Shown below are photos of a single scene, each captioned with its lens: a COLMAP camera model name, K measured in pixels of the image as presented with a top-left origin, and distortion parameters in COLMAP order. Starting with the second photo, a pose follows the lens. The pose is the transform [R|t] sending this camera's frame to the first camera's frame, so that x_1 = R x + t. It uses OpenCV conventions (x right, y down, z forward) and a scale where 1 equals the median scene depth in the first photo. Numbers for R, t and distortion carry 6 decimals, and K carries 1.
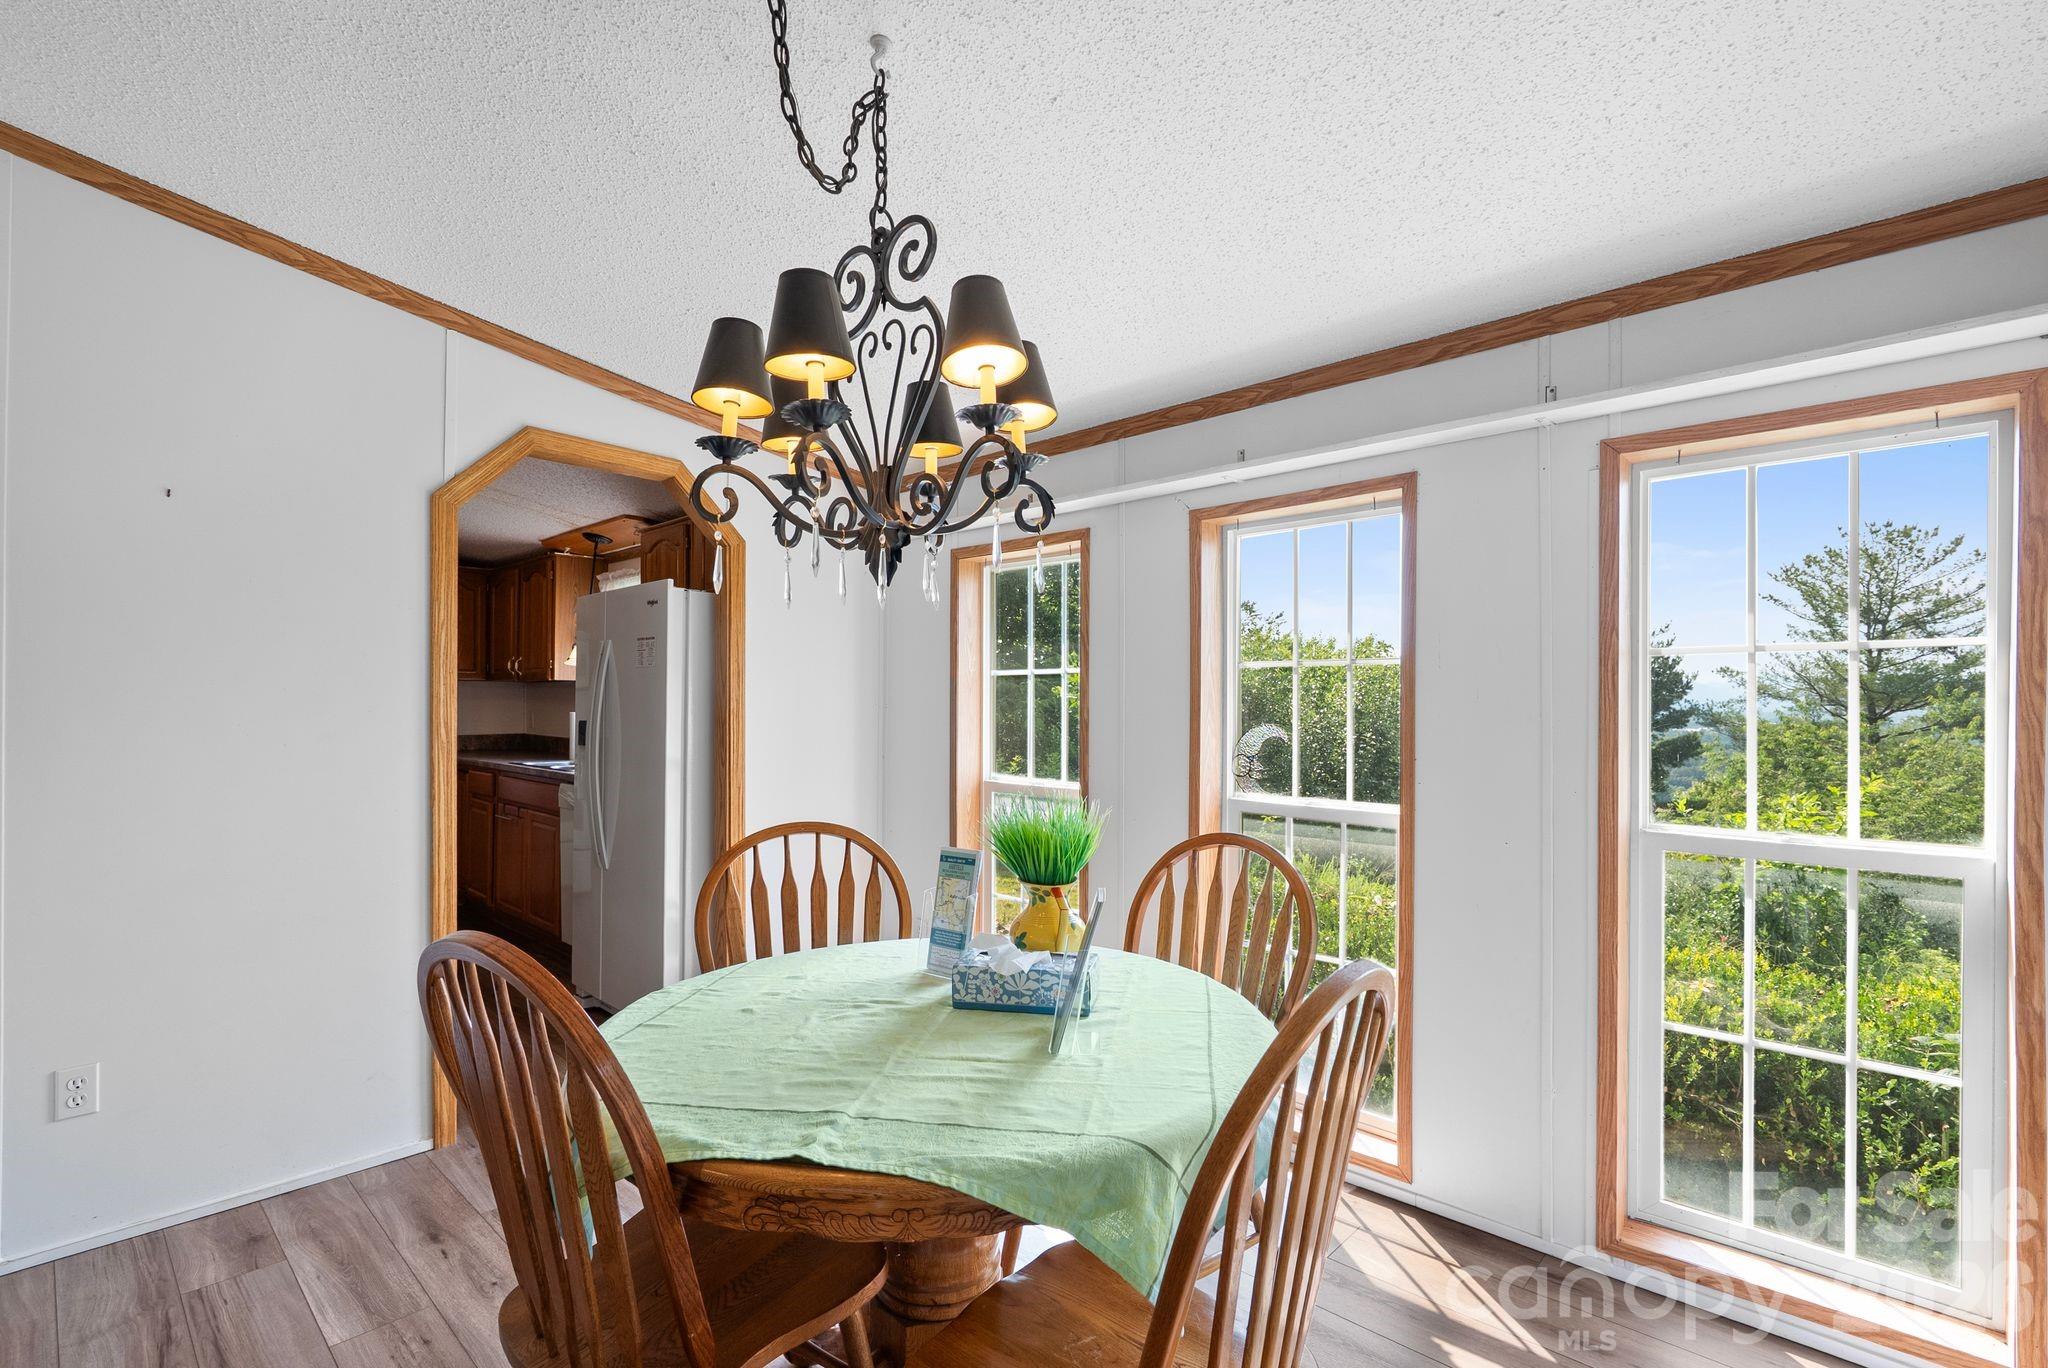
lens RADIAL K [[943.3, 0, 1030.3], [0, 943.3, 714.6], [0, 0, 1]] dist [-0.002021, 0.000969]
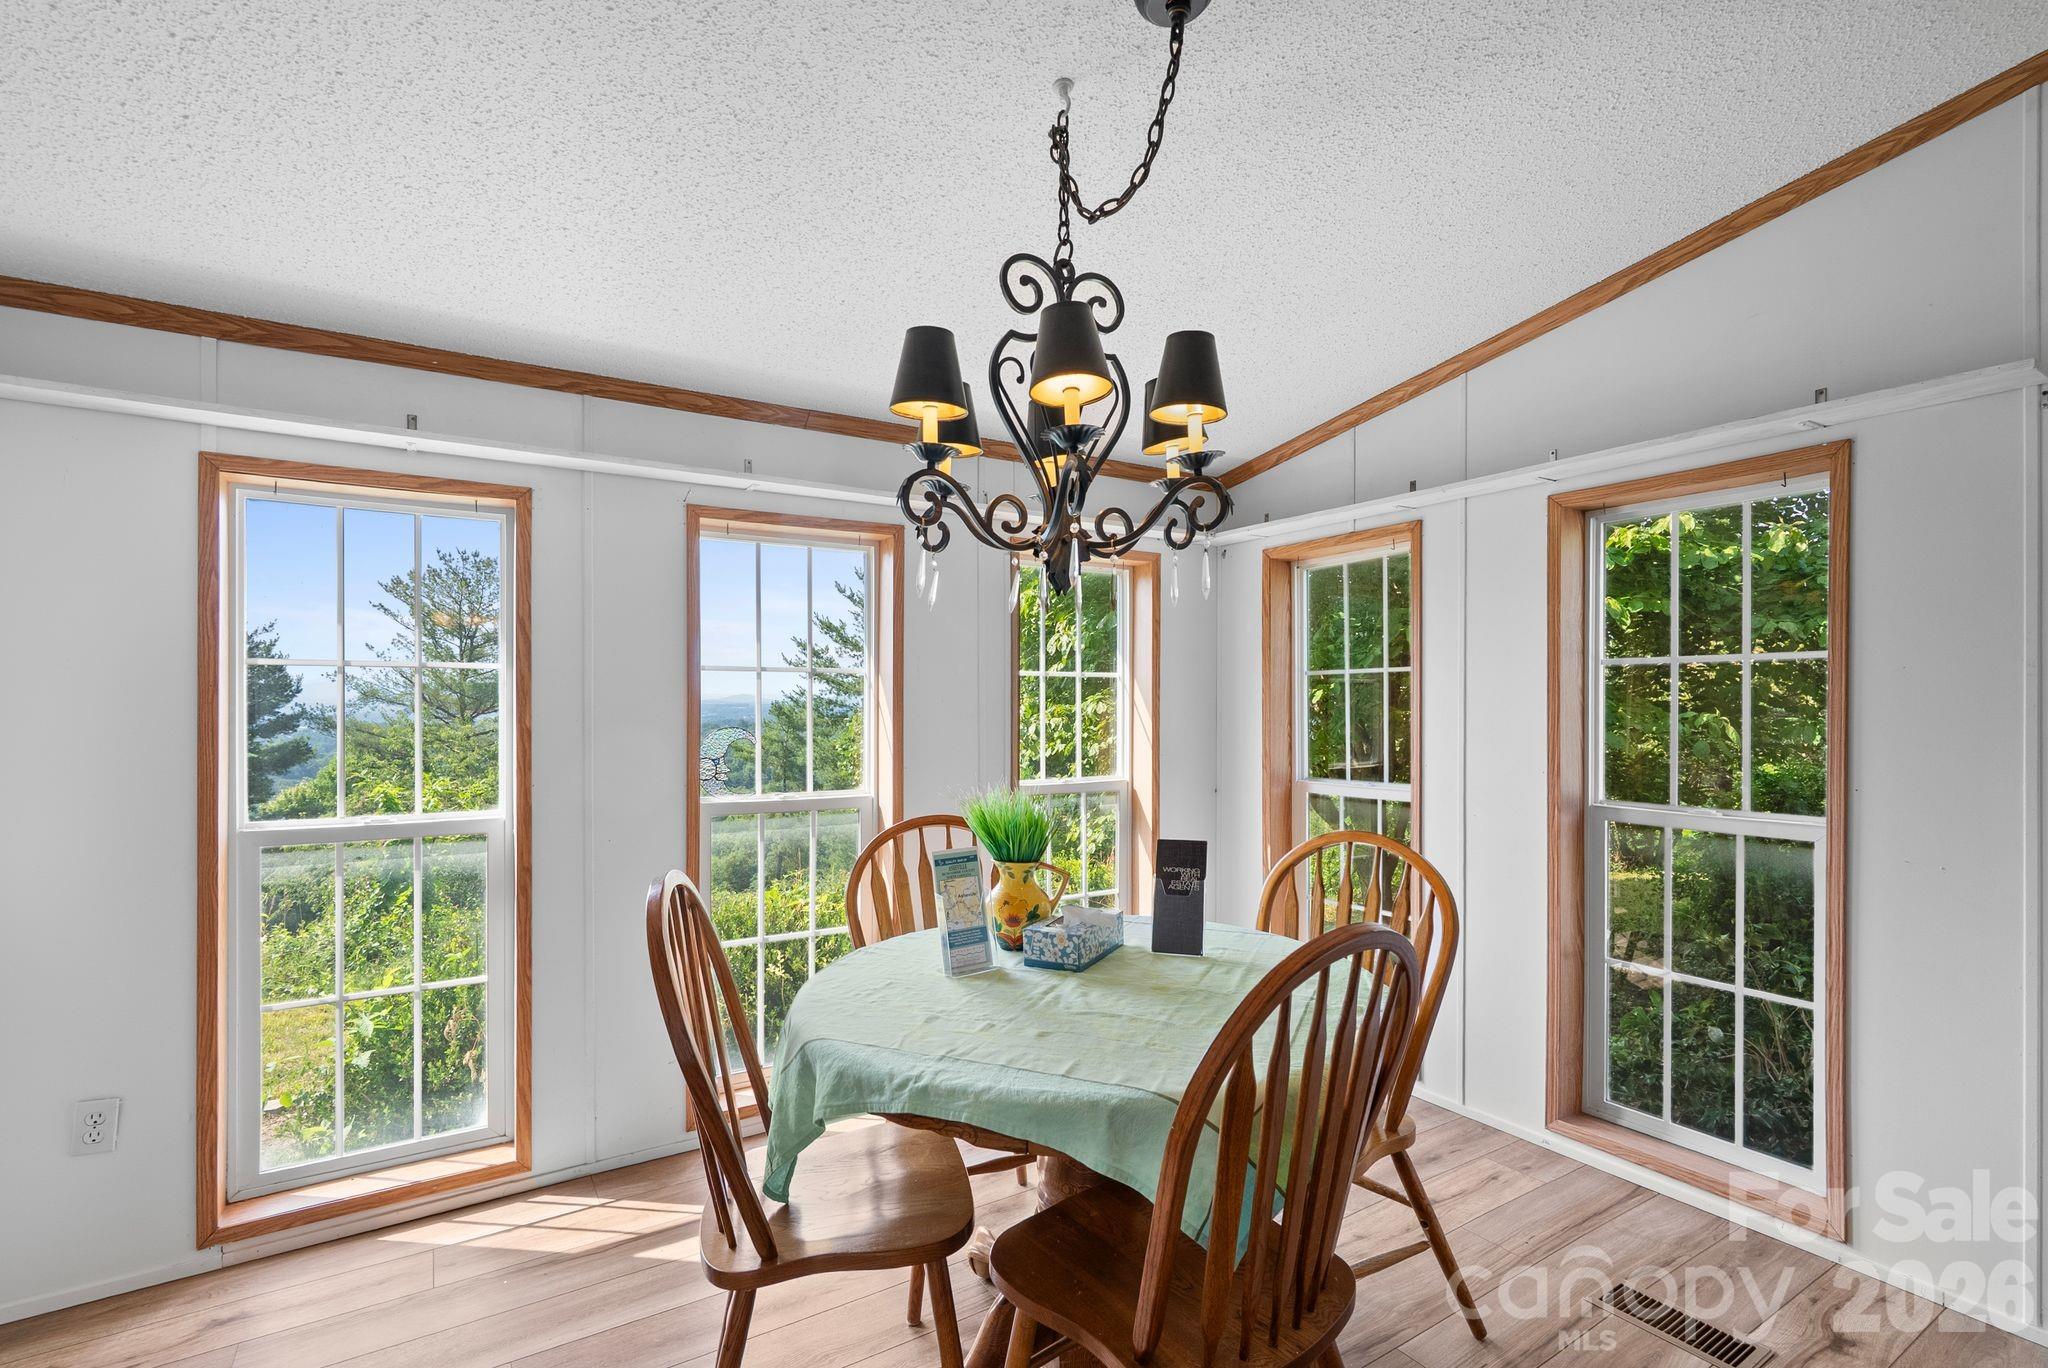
lens RADIAL K [[943.3, 0, 1030.3], [0, 943.3, 714.6], [0, 0, 1]] dist [-0.002021, 0.000969]
pose [[0.249539, -0.013110, 0.968276, -0.631928], [0.017129, 0.999812, 0.009123, -0.006200], [-0.968213, 0.014309, 0.249717, 0.406458]]
